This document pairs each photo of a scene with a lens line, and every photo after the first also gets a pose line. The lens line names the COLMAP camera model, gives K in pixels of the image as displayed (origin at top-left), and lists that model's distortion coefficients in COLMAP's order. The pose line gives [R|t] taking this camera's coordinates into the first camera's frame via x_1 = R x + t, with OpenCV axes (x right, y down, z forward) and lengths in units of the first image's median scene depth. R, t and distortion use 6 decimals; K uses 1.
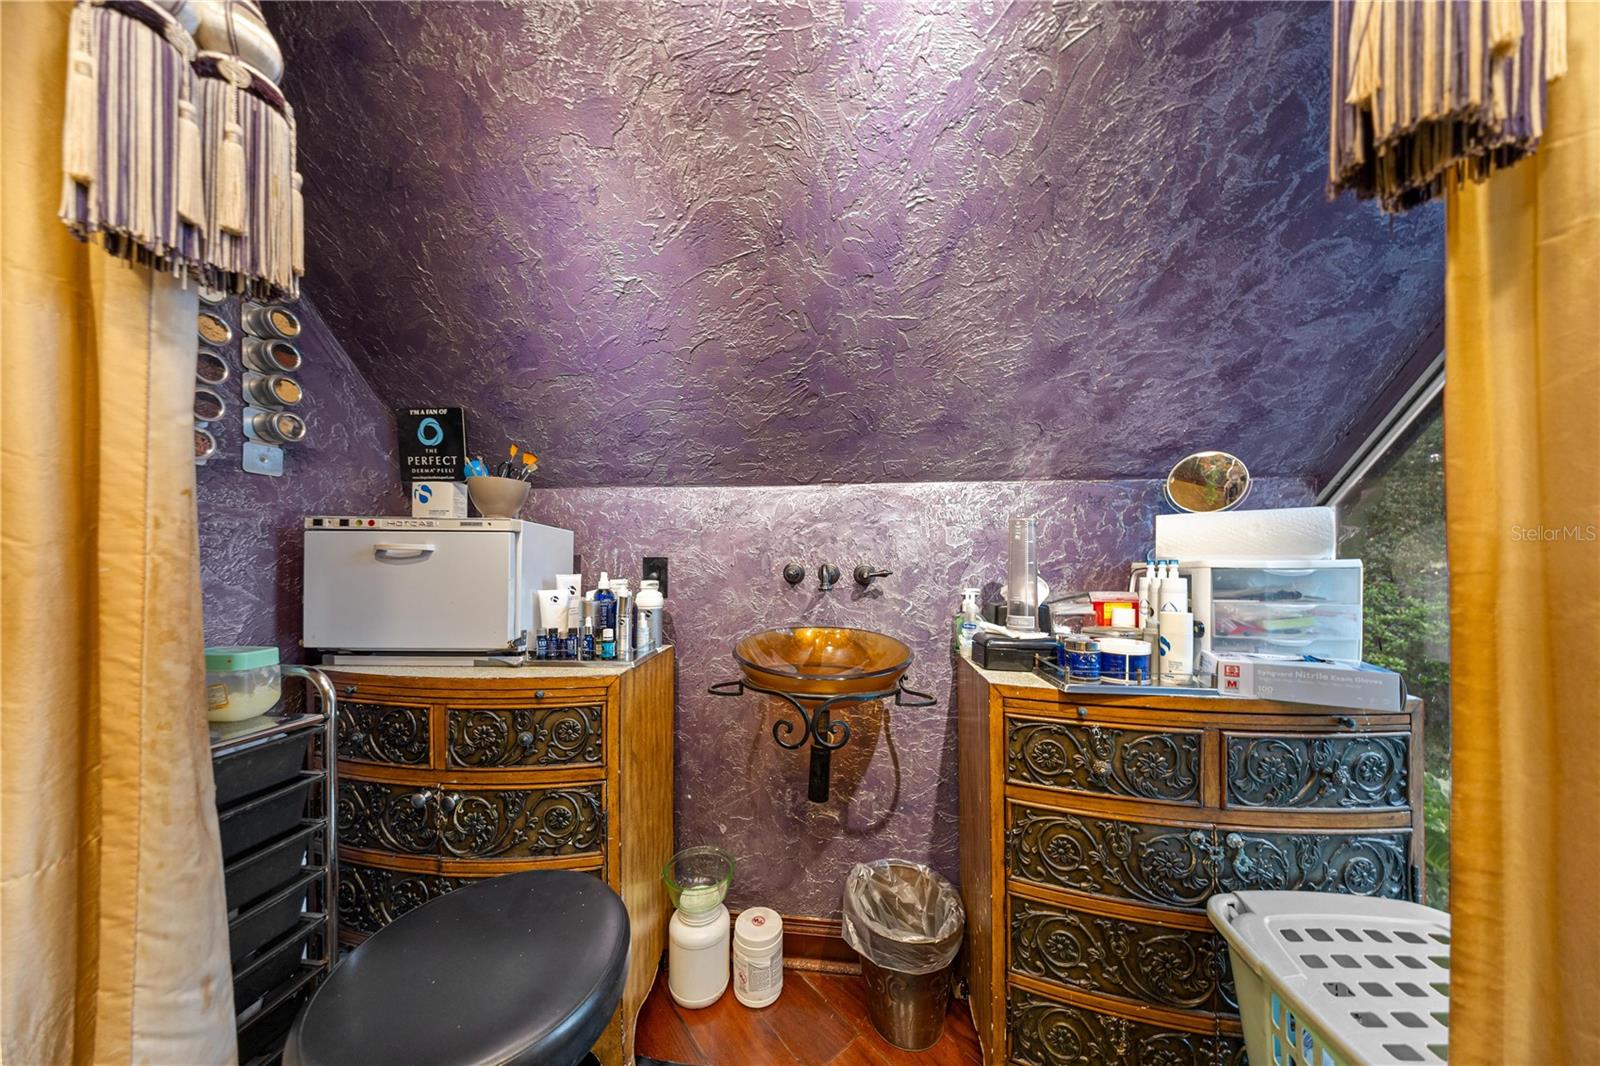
lens RADIAL K [[468.9, 0, 803.1], [0, 468.9, 567.4], [0, 0, 1]] dist [0.000092, 0.000000]
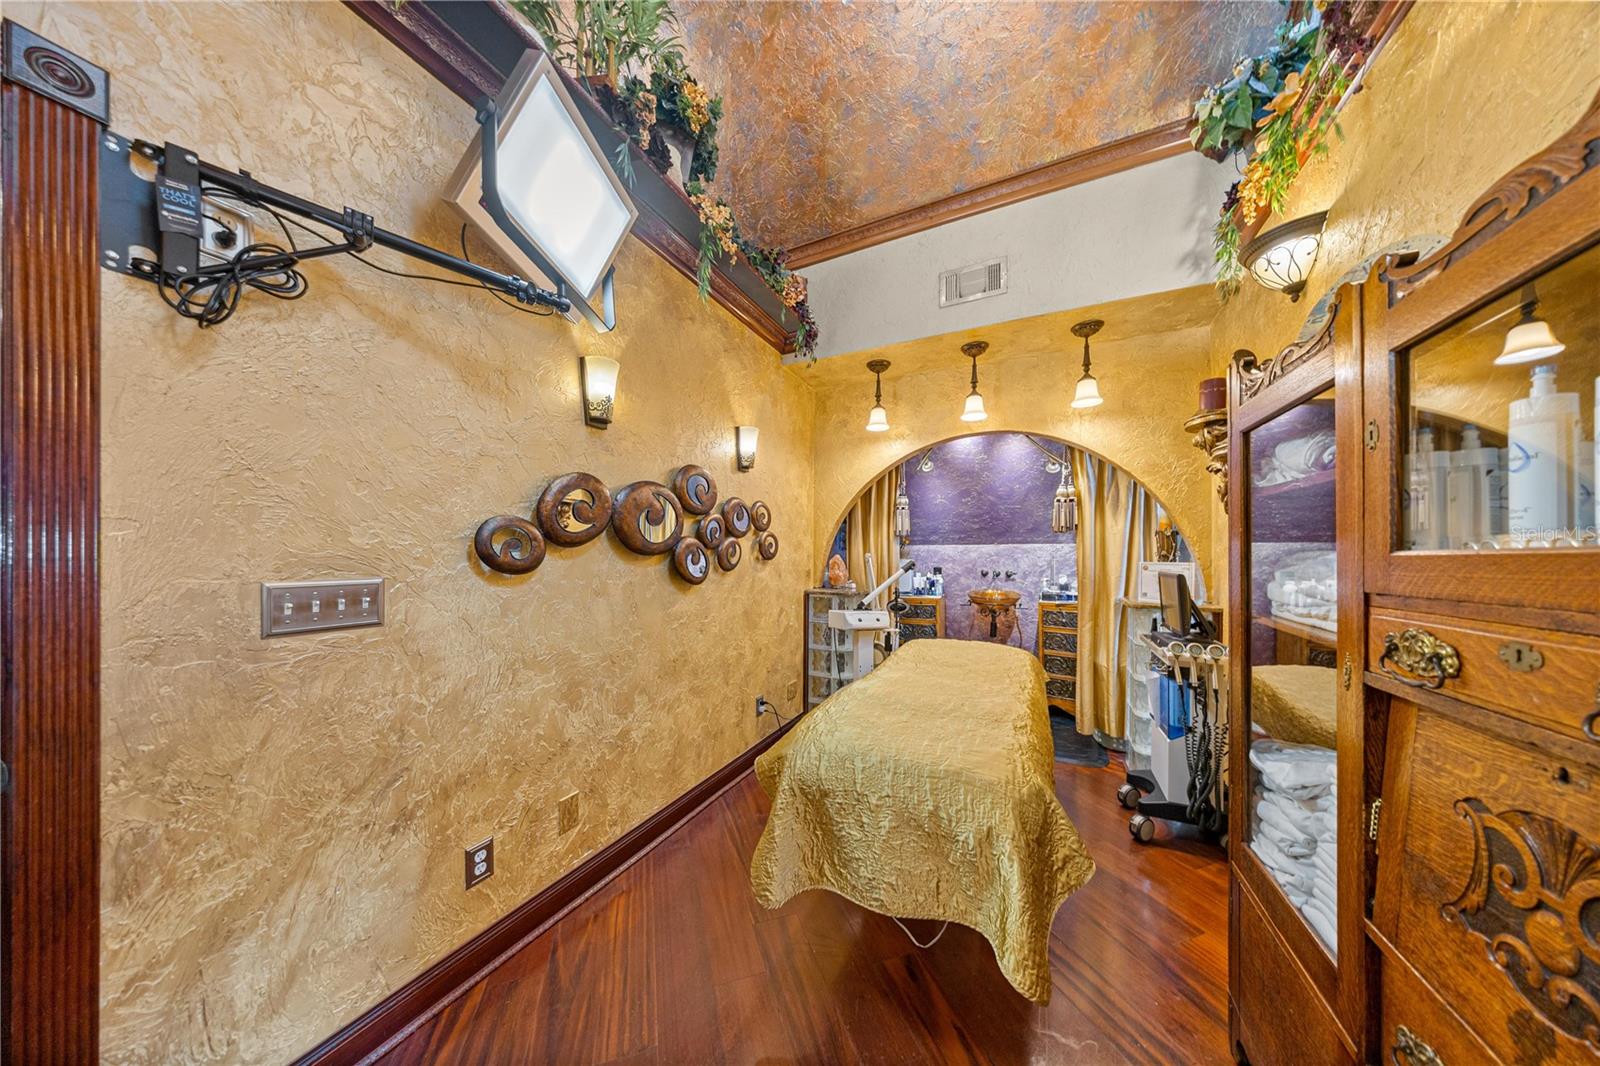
lens RADIAL K [[468.9, 0, 796.1], [0, 468.9, 555.0], [0, 0, 1]] dist [0.000092, 0.000000]
pose [[0.926915, -0.004237, -0.375248, -0.011519], [0.003539, 0.999990, -0.002549, -0.106662], [0.375255, 0.001035, 0.926921, -2.460262]]
